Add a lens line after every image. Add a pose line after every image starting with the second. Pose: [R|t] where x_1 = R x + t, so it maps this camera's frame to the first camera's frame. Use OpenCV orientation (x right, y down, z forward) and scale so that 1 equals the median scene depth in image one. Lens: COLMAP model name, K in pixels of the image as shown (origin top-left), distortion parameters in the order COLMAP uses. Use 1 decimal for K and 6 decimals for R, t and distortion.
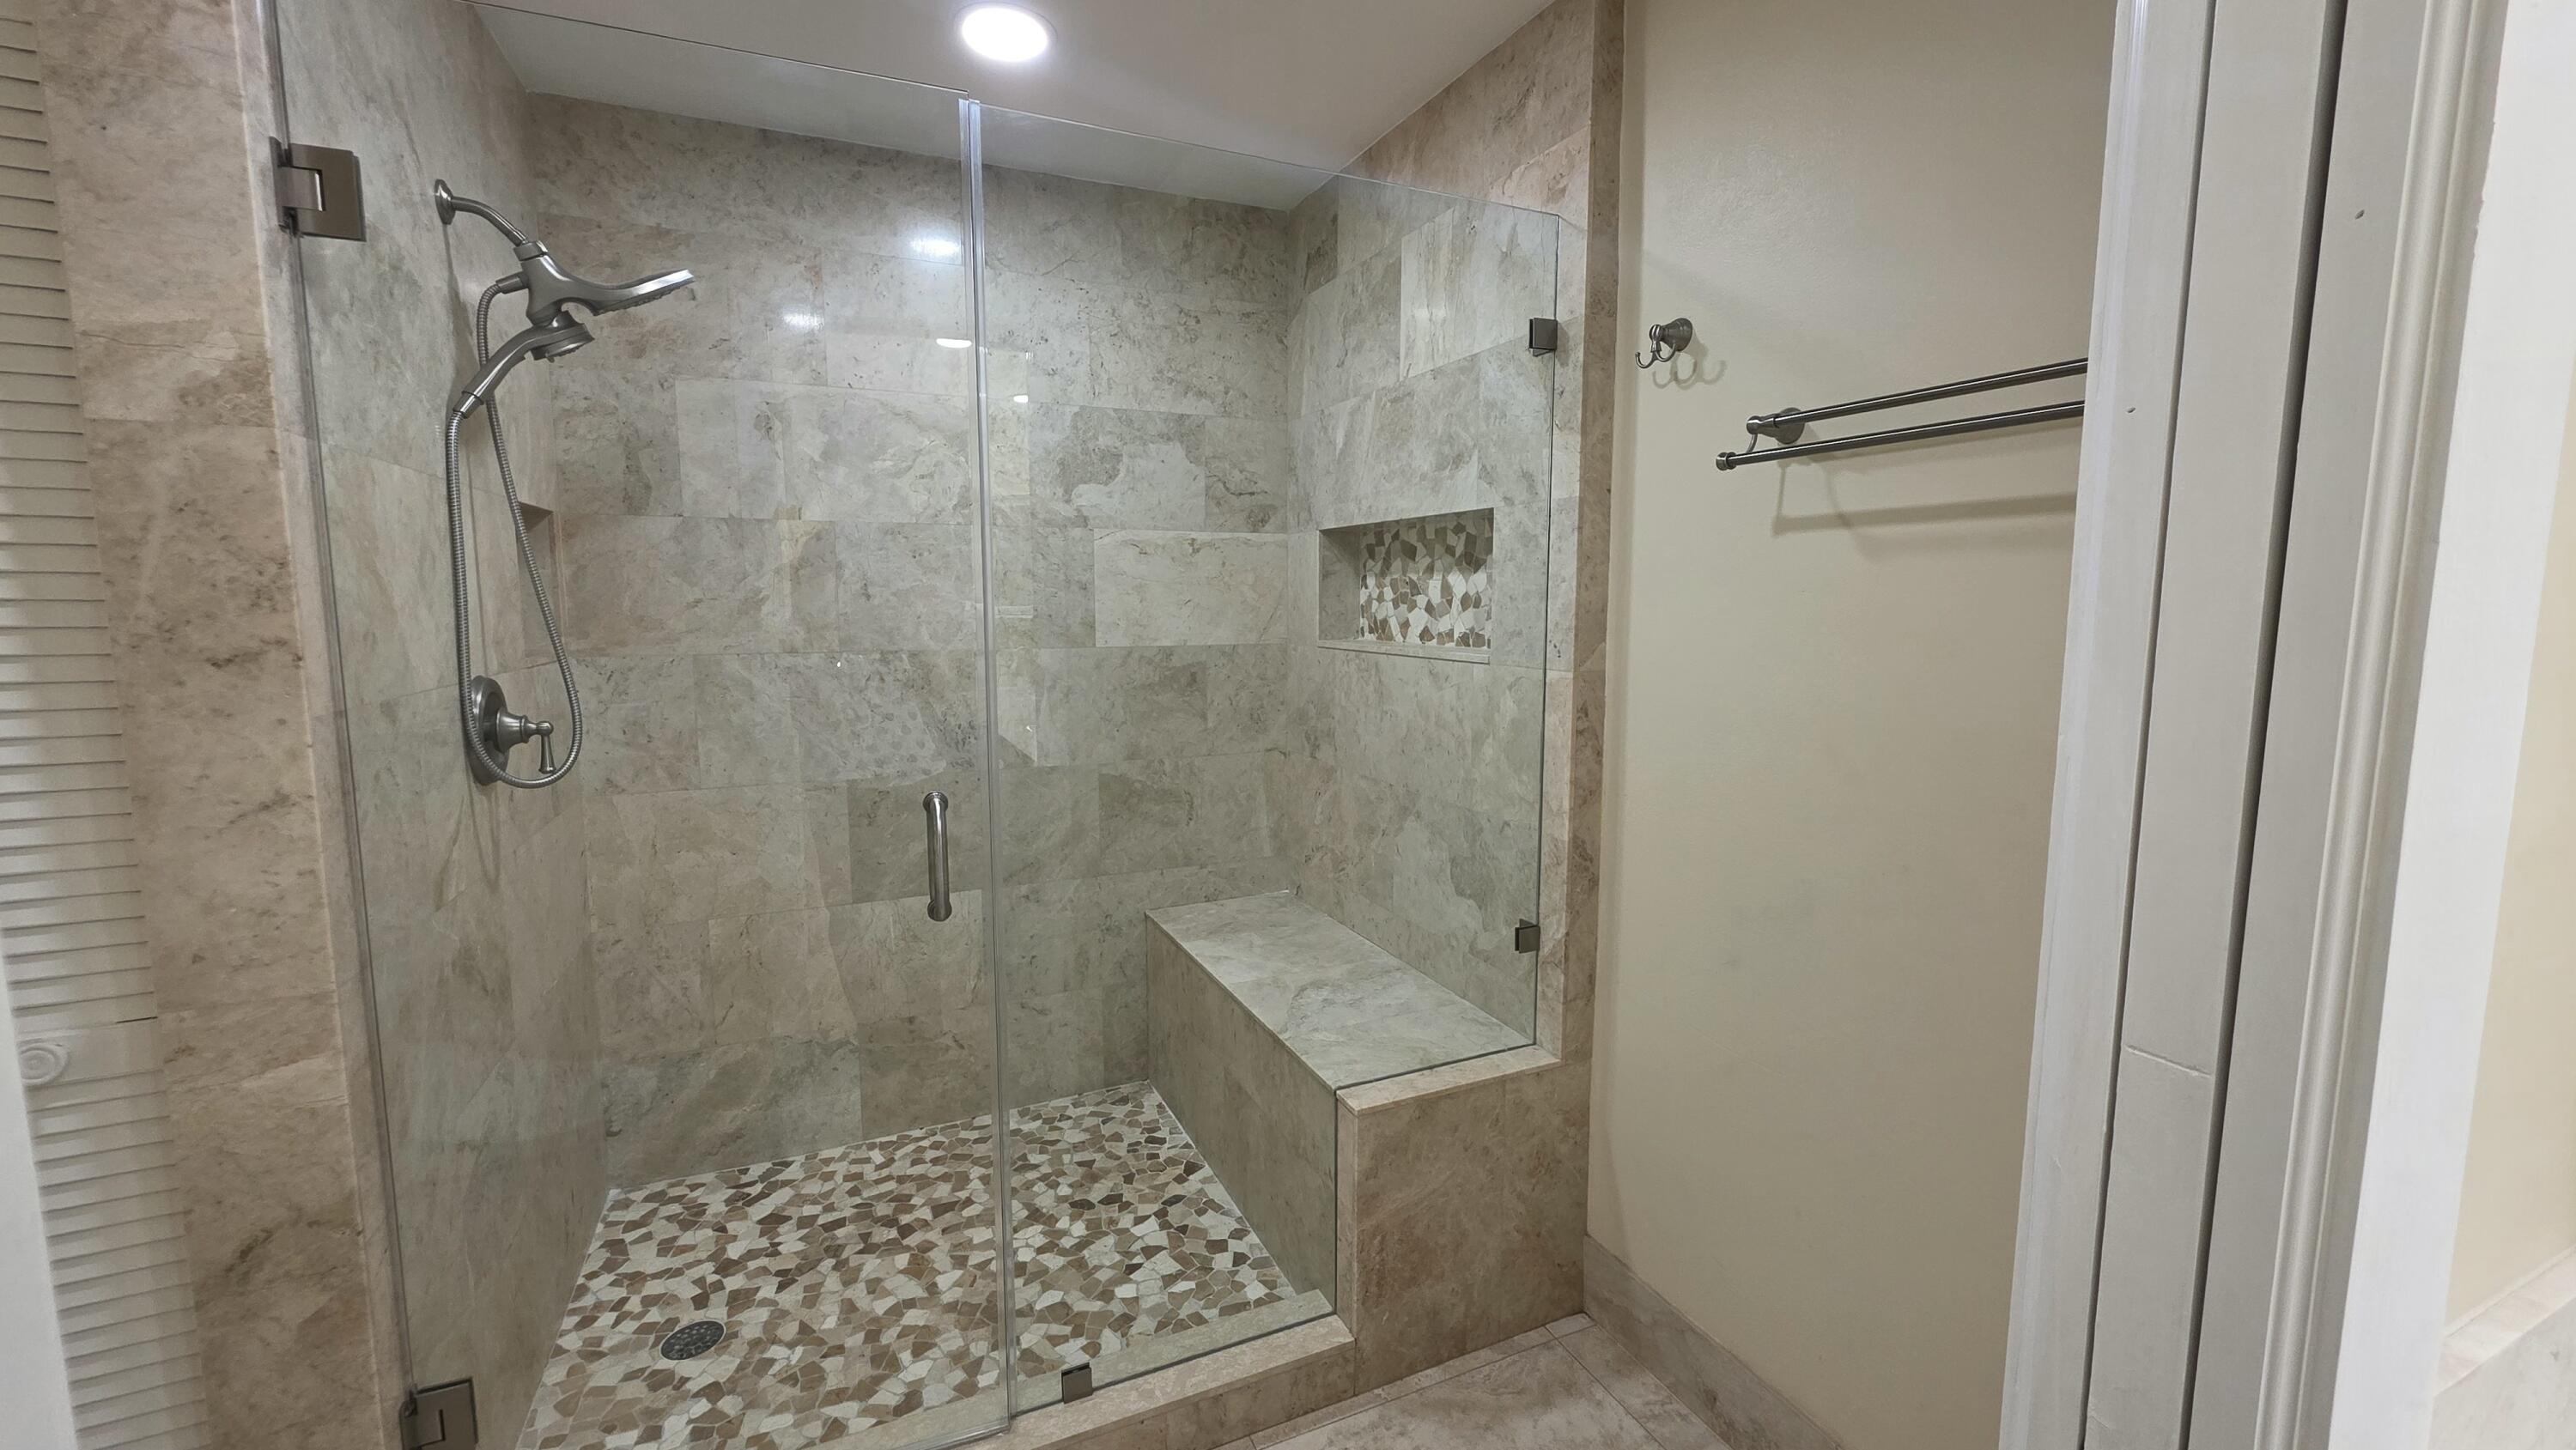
lens RADIAL K [[1026.4, 0, 1290.0], [0, 1026.4, 720.7], [0, 0, 1]] dist [-0.005680, 0.000459]
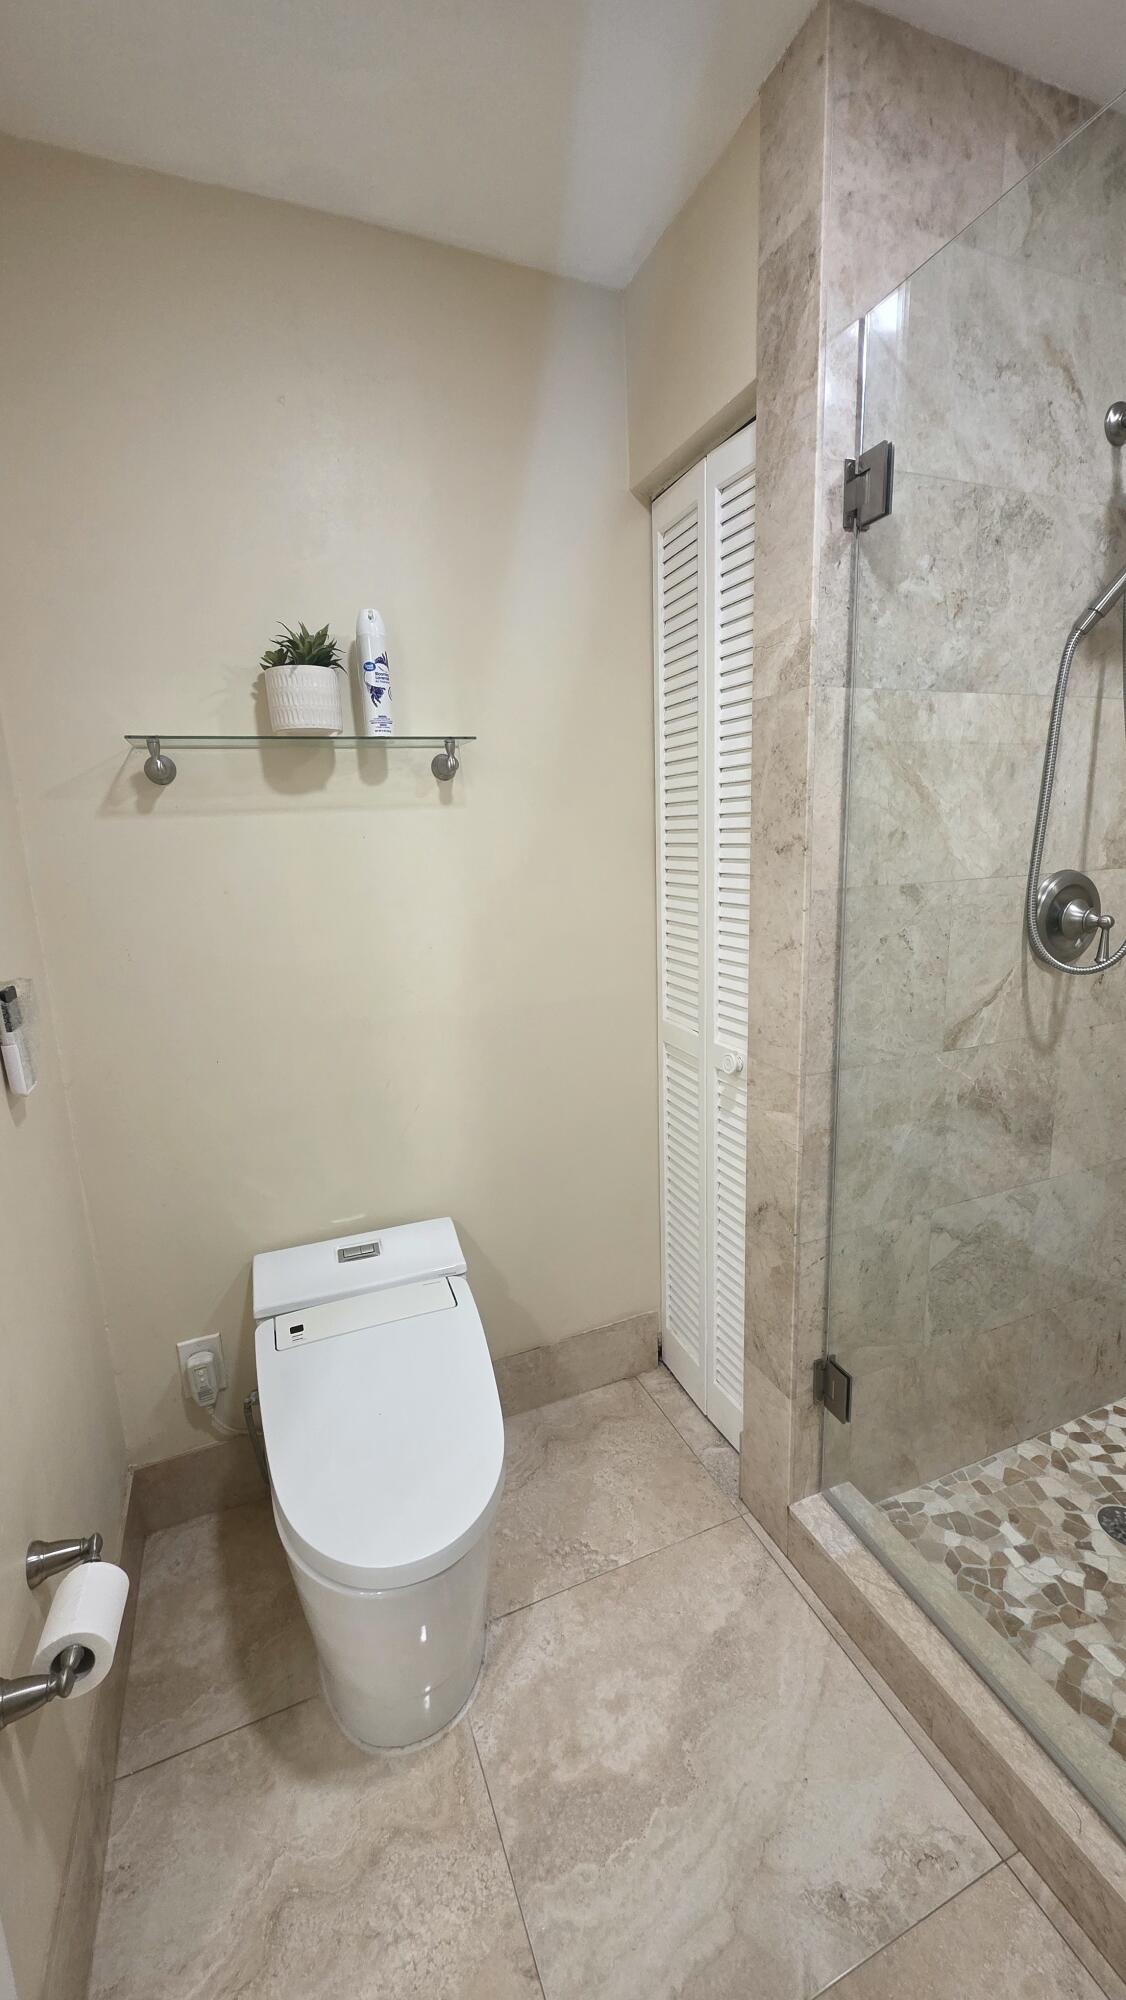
lens RADIAL K [[797.0, 0, 564.6], [0, 797.0, 997.9], [0, 0, 1]] dist [-0.005680, 0.000459]
pose [[-0.038493, 0.211604, -0.976597, 0.120685], [-0.087555, 0.972848, 0.214243, -0.042700], [0.995416, 0.093753, -0.018921, 0.438217]]
